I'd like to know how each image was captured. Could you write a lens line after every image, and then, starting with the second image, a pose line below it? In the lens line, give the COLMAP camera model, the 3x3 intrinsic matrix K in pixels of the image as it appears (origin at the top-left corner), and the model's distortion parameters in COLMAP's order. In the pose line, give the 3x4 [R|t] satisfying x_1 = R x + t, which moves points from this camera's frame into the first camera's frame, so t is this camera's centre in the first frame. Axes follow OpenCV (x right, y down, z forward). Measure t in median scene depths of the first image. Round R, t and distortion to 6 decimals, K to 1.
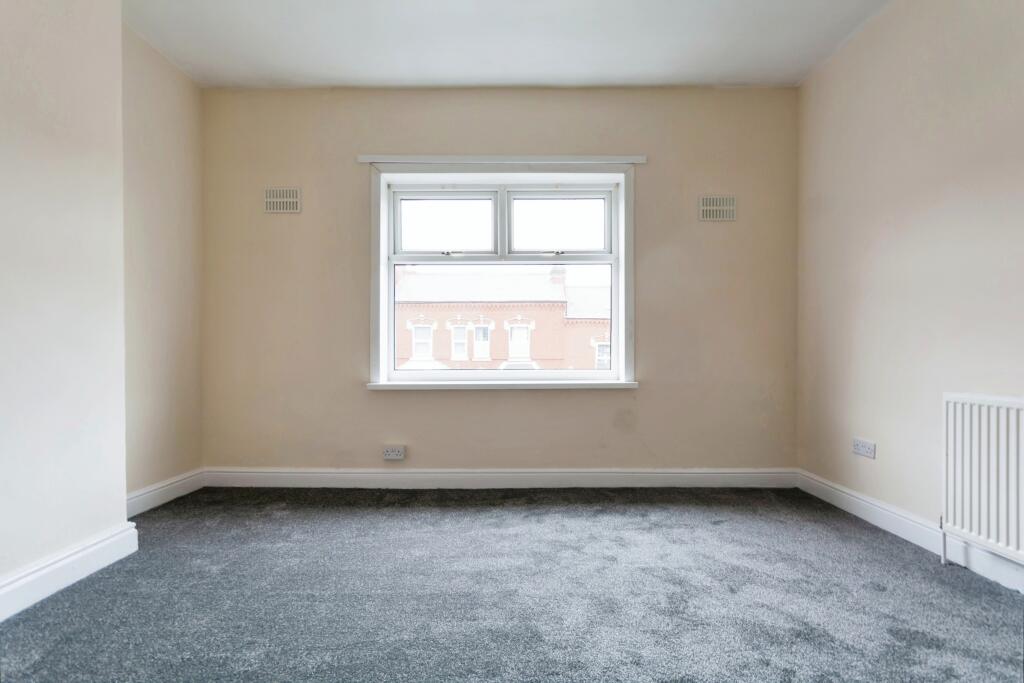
lens RADIAL K [[466.8, 0, 511.3], [0, 466.8, 349.7], [0, 0, 1]] dist [0.005051, 0.000961]
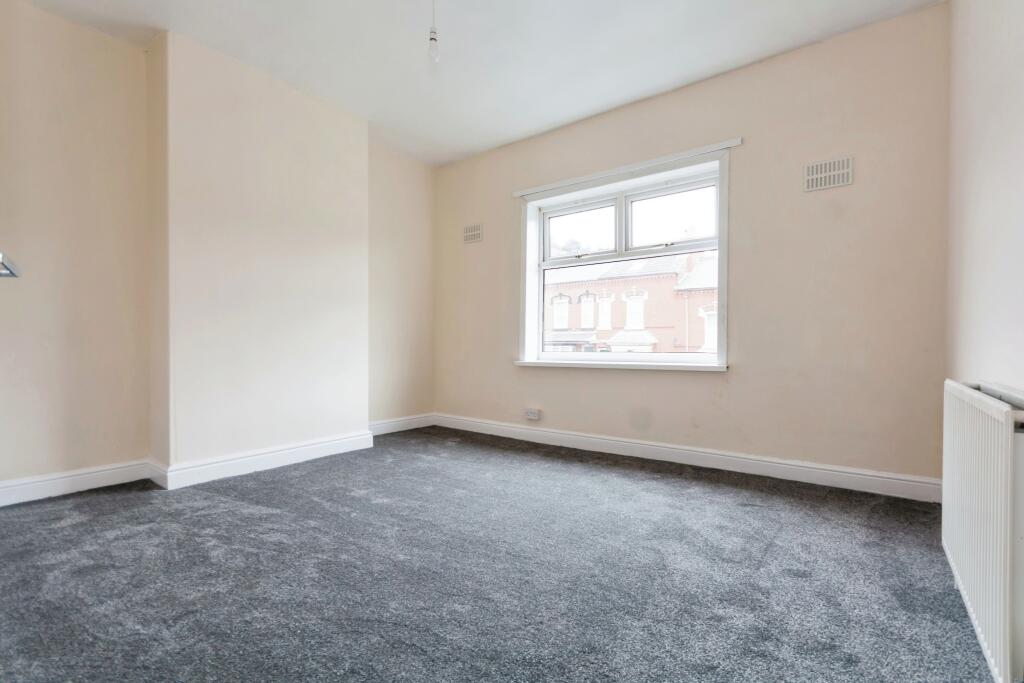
lens RADIAL K [[453.1, 0, 515.7], [0, 453.1, 339.4], [0, 0, 1]] dist [0.000381, 0.000287]
pose [[0.805160, -0.003696, -0.593046, 0.471185], [0.002358, 0.999993, -0.003030, 0.014342], [0.593053, 0.001041, 0.805163, -0.053281]]
